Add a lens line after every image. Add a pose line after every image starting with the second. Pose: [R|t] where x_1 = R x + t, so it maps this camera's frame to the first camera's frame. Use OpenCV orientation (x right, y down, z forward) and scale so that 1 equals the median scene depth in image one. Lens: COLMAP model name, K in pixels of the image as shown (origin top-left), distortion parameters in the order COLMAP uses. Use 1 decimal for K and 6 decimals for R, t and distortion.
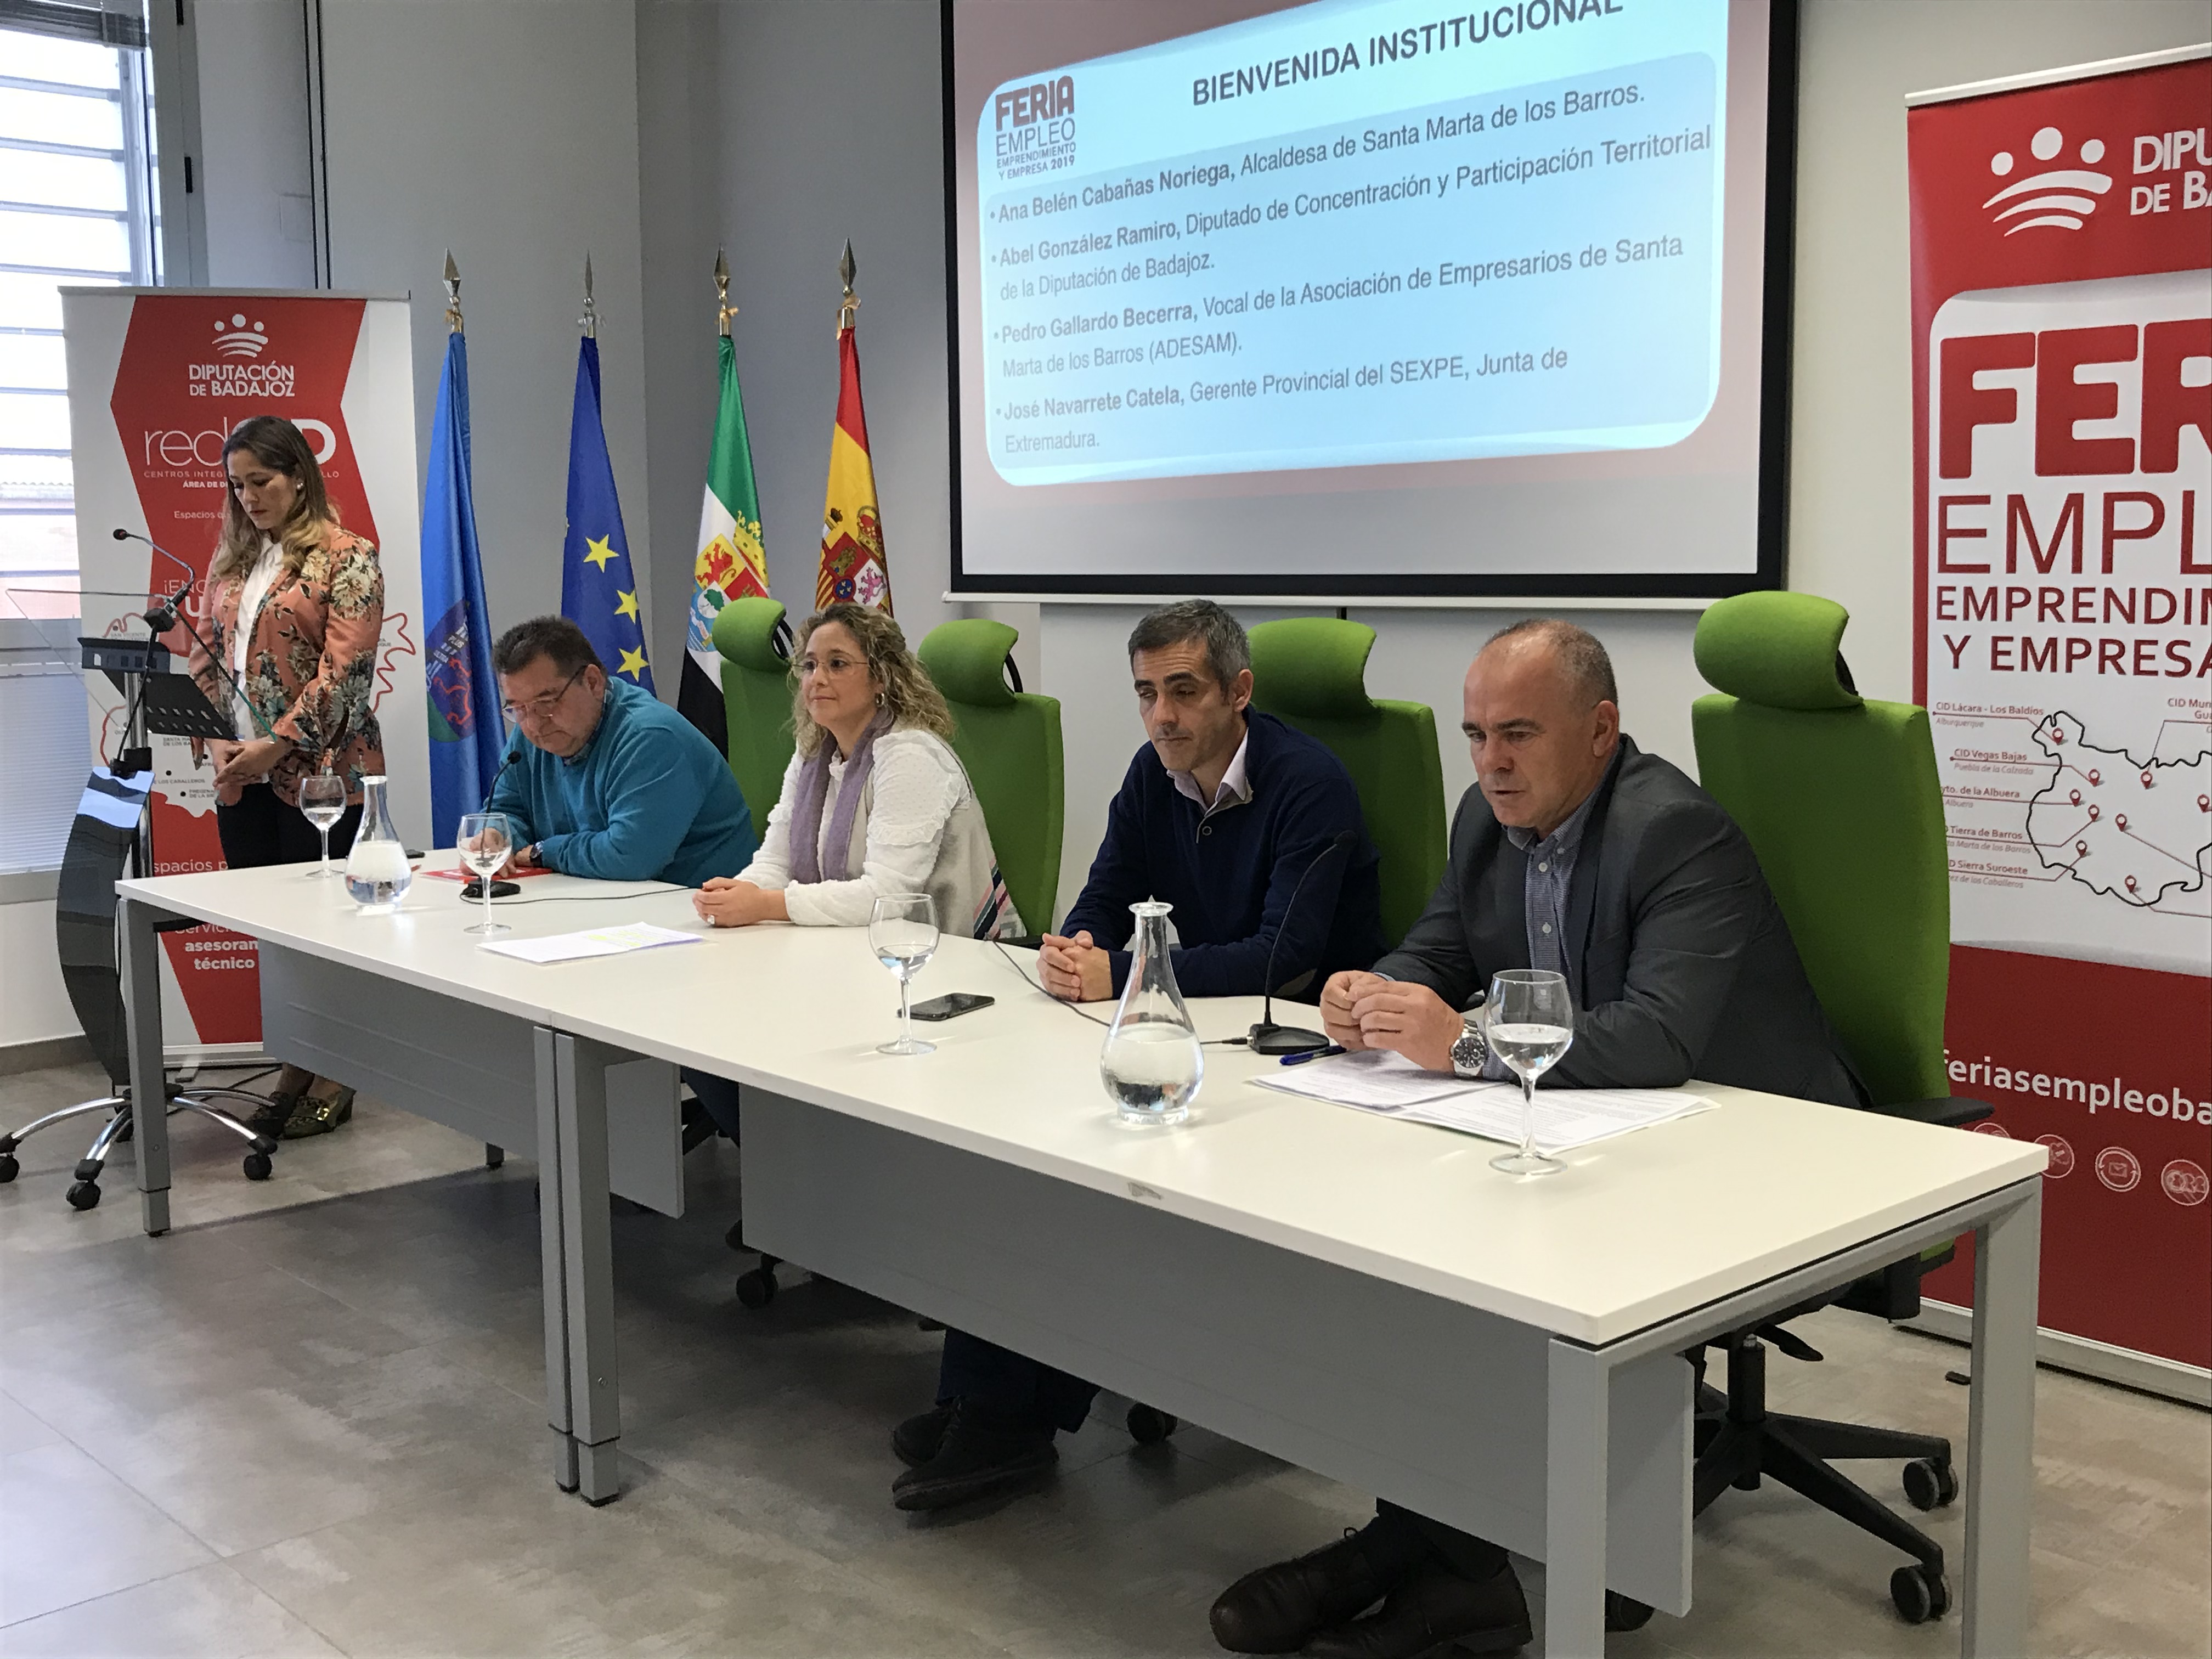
lens RADIAL K [[2274.2, 0, 1106.0], [0, 2274.2, 829.5], [0, 0, 1]] dist [-0.004884, -0.004713]
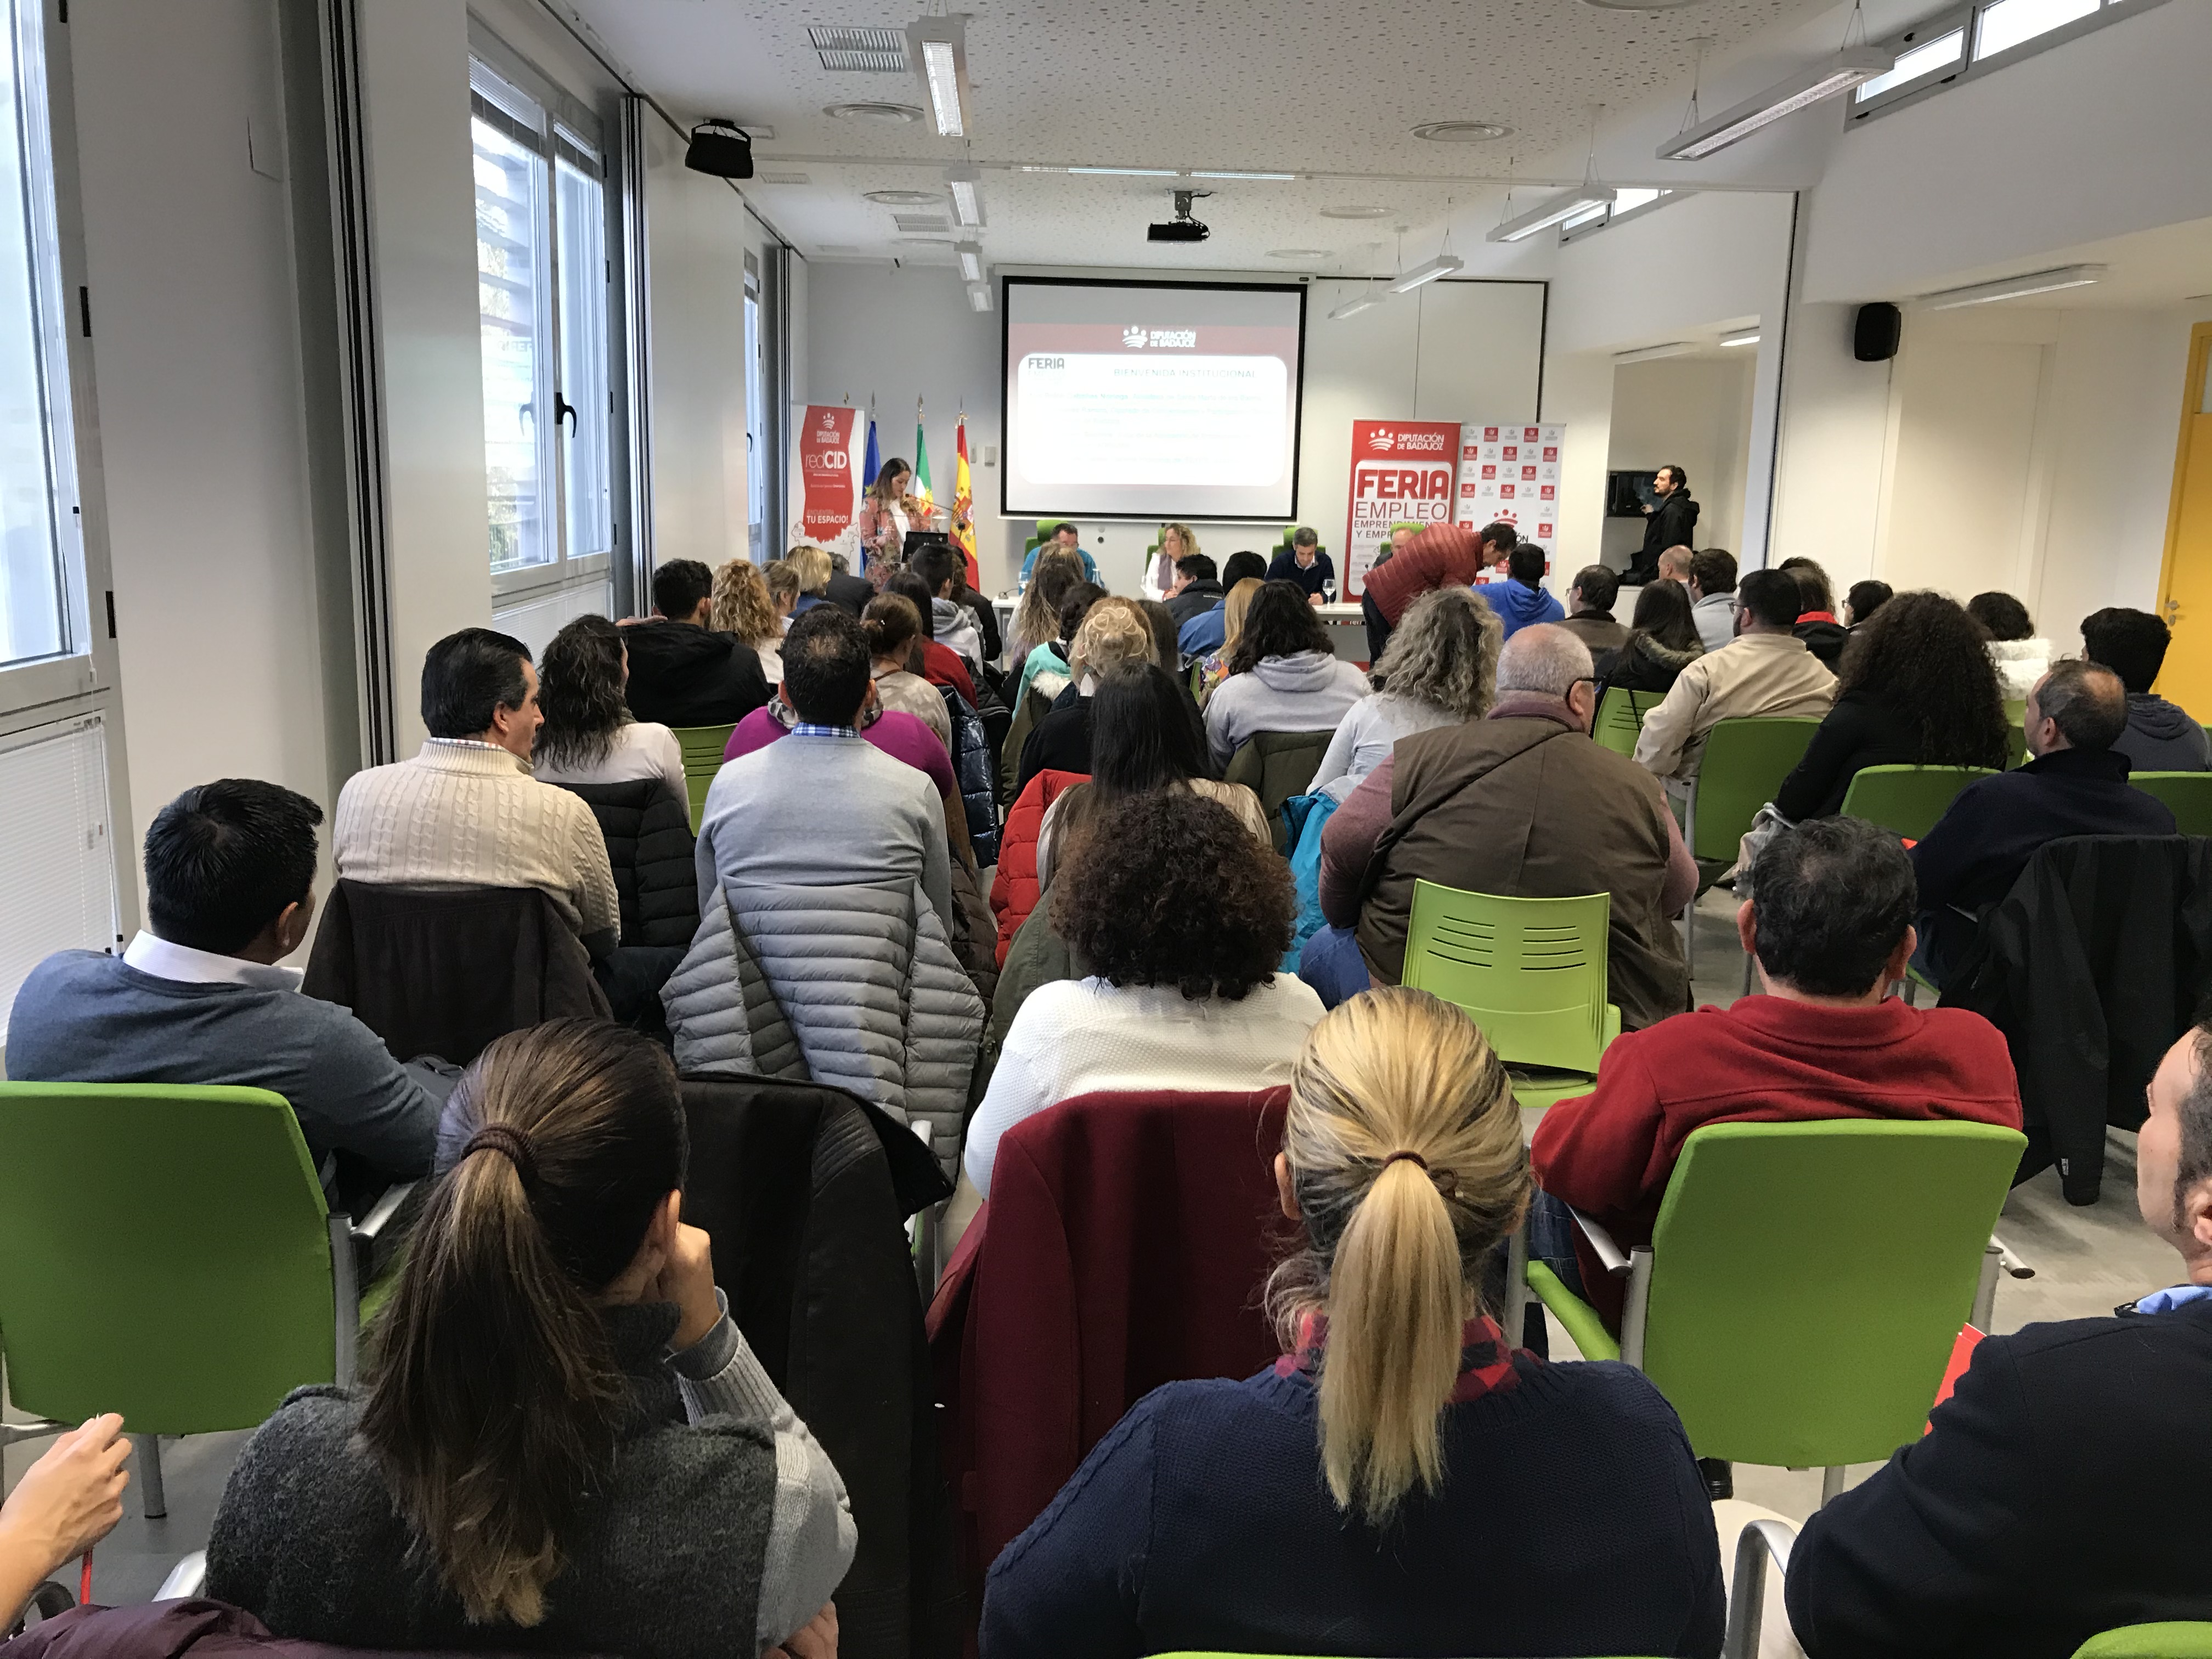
lens RADIAL K [[1816.3, 0, 1106.0], [0, 1816.3, 829.5], [0, 0, 1]] dist [0.007359, -0.005160]
pose [[0.619183, -0.124419, 0.775328, -3.160405], [0.066541, 0.992130, 0.106070, 0.105117], [-0.782423, -0.014086, 0.622588, -1.038581]]
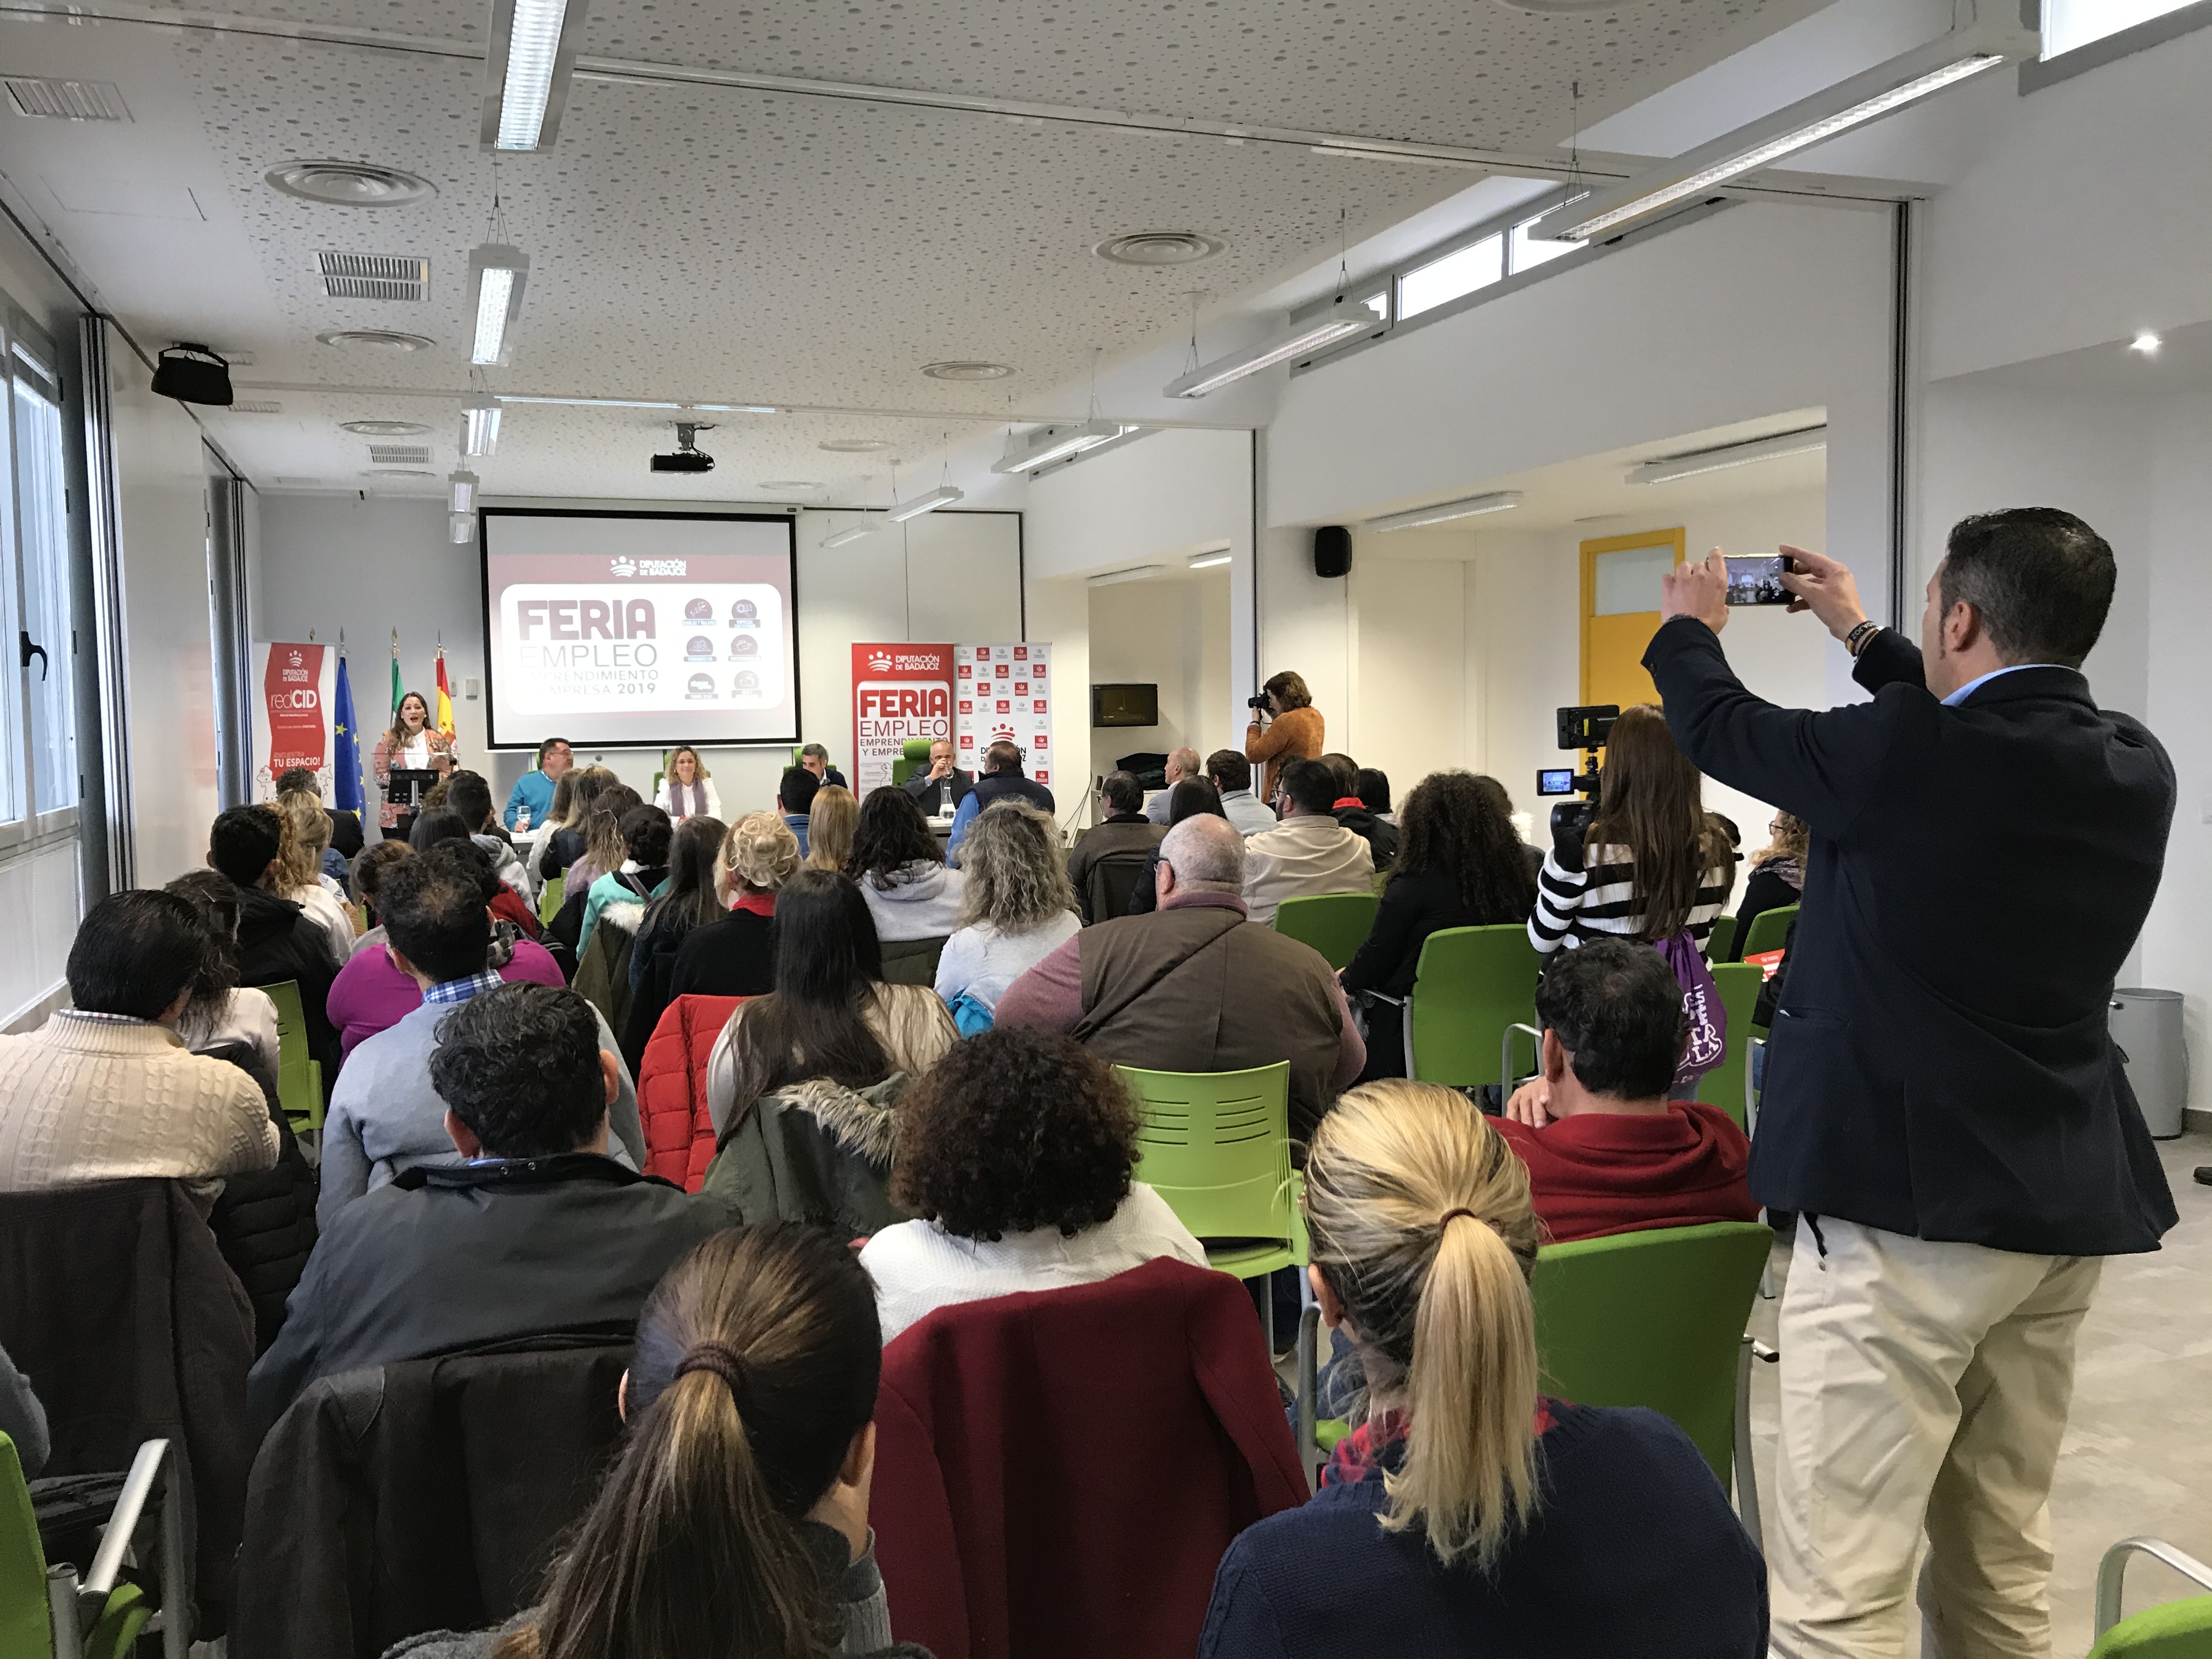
lens RADIAL K [[1798.1, 0, 1106.5], [0, 1798.1, 890.3], [0, 0, 1]] dist [0.003214, 0.005673]
pose [[0.362727, -0.089292, 0.927608, -3.221723], [0.122925, 0.991286, 0.047354, 0.102985], [-0.923752, 0.096850, 0.370543, -0.947657]]
